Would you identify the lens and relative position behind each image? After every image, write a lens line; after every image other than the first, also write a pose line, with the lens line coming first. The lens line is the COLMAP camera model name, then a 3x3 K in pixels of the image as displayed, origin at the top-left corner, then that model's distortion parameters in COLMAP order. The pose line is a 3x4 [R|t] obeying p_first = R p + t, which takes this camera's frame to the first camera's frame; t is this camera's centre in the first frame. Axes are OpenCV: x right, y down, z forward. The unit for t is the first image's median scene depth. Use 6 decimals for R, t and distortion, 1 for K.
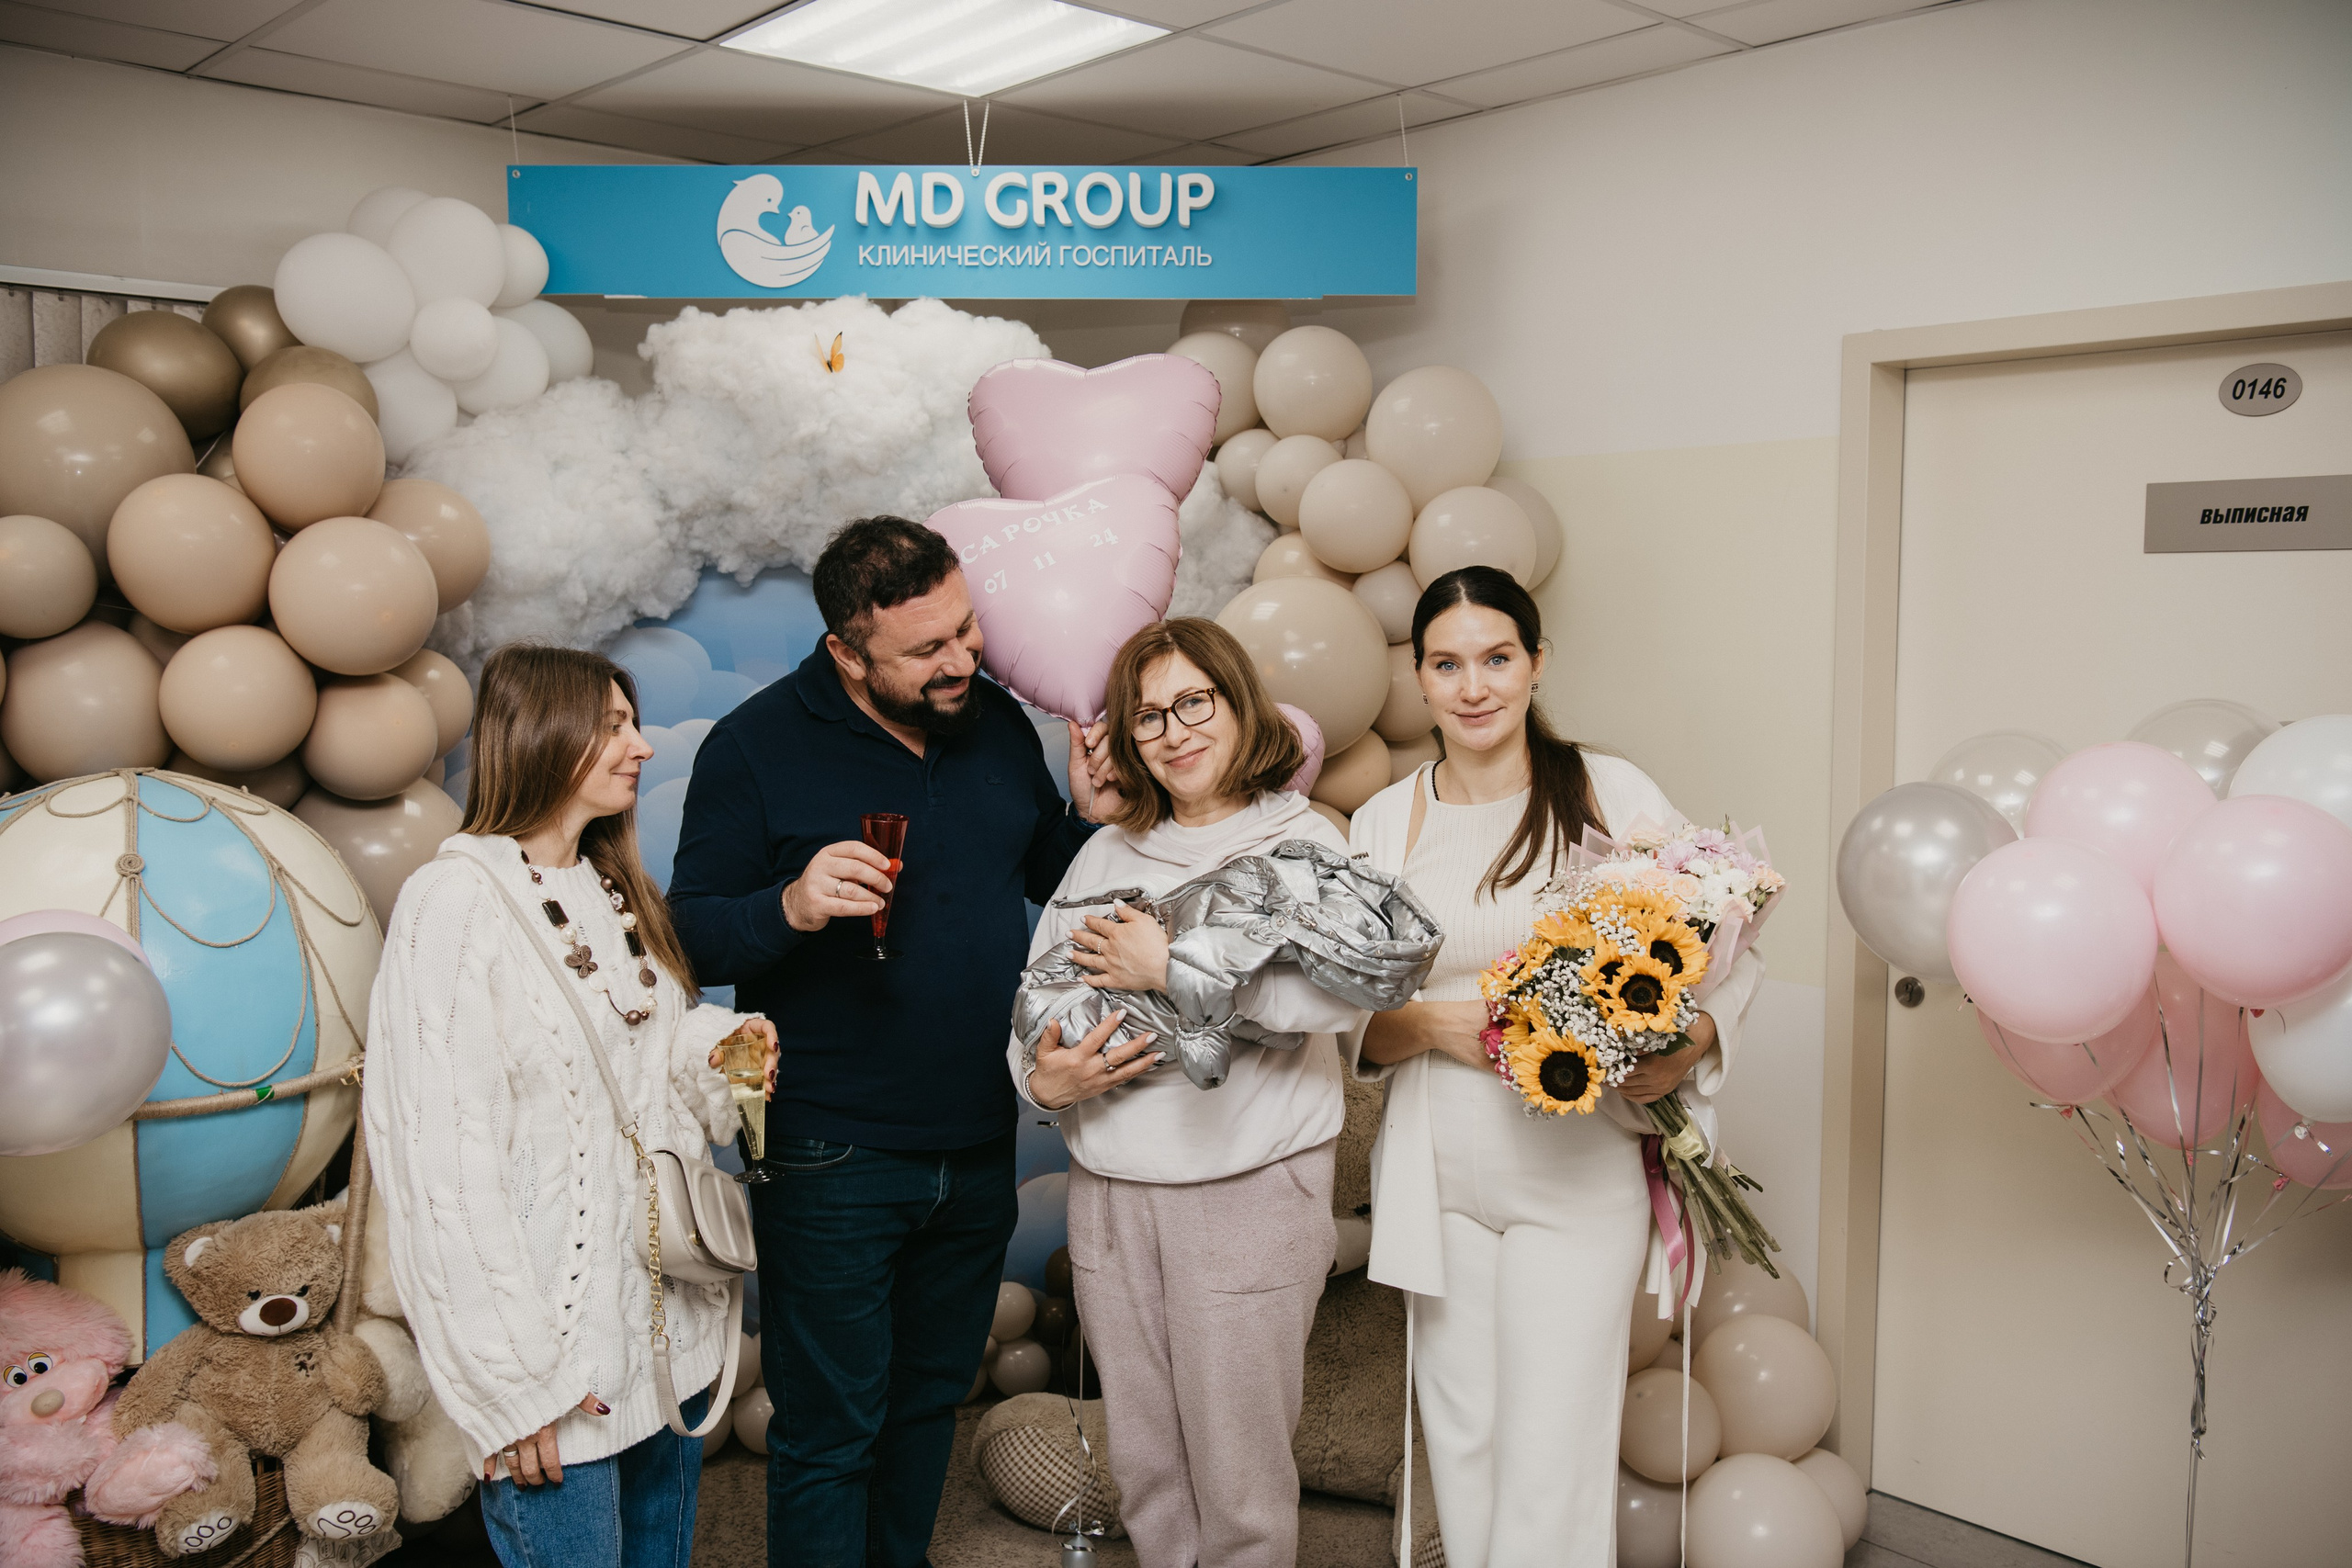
lens RADIAL K [[1984.0, 0, 1185.7], [0, 1984.0, 783.5], [0, 0, 1]] dist [-0.038643, 0.049367]
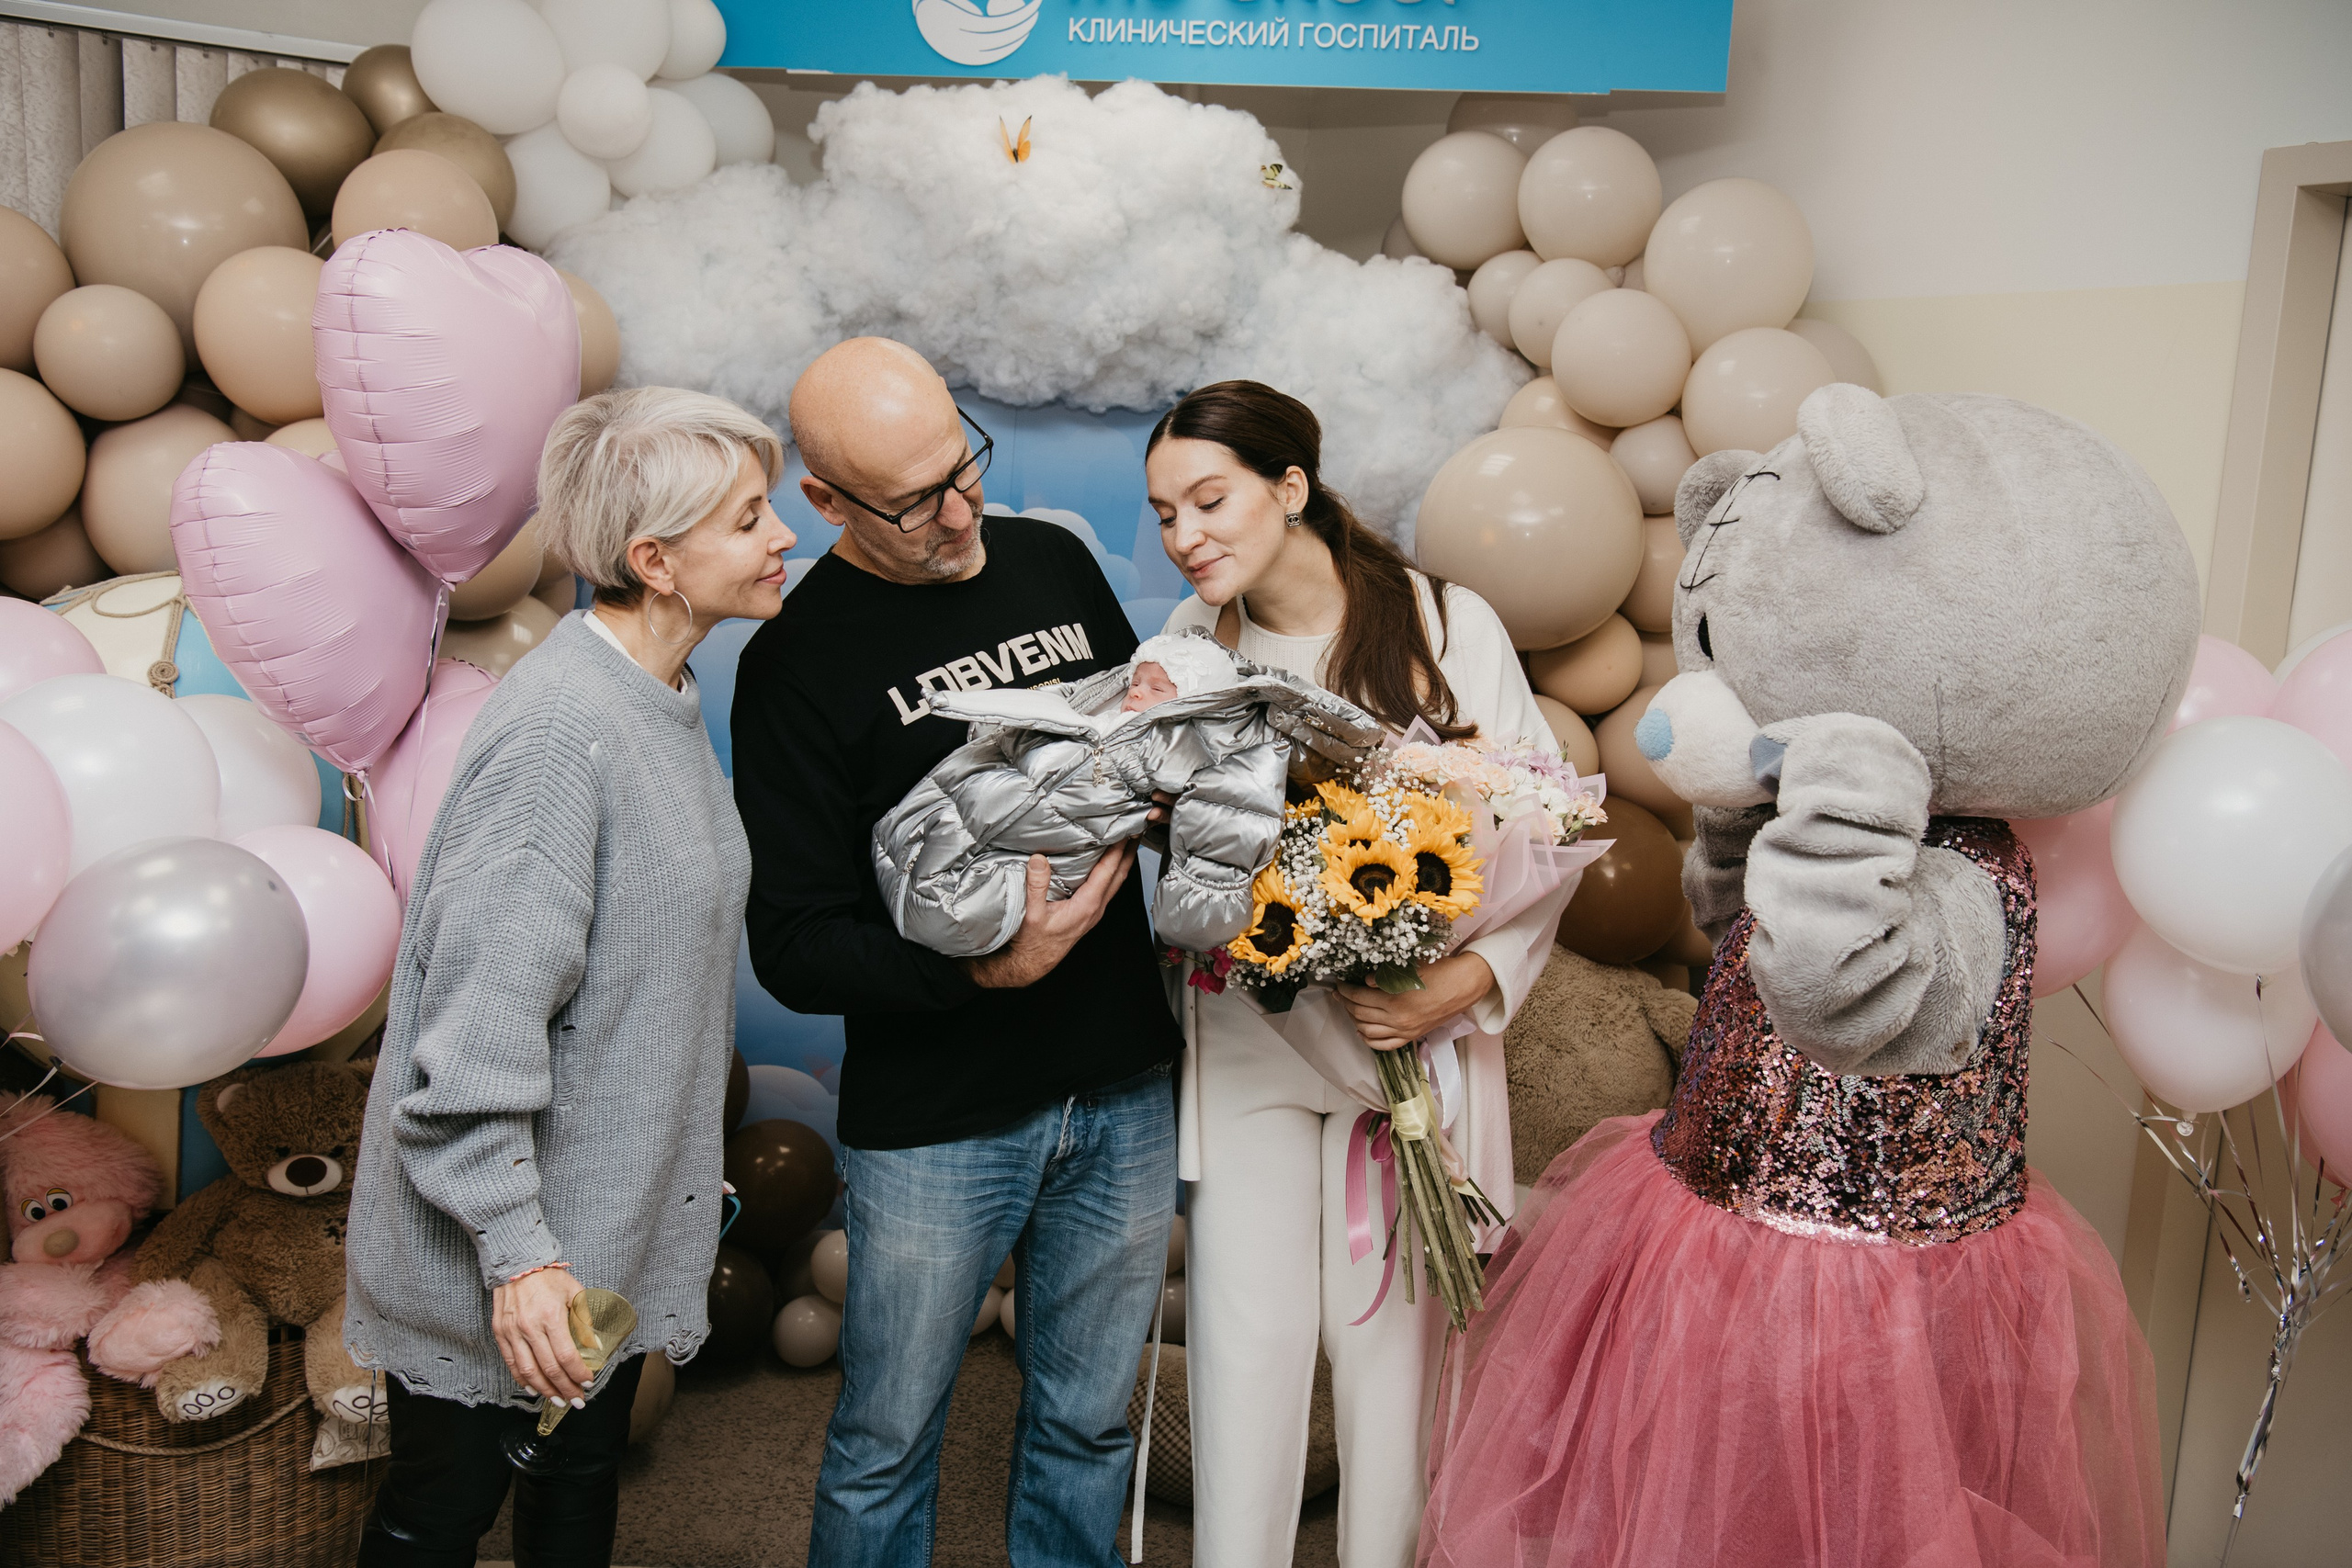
lens RADIAL K [[2079.7, 0, 1189.3], [0, 2079.7, 789.4], [0, 0, 1]] dist [-0.042632, 0.057564]
pose [[0.982562, 0.080003, -0.167844, 0.069556], [-0.068855, 0.995080, 0.071231, -0.004453], [0.172717, -0.058432, 0.983237, 0.104821]]
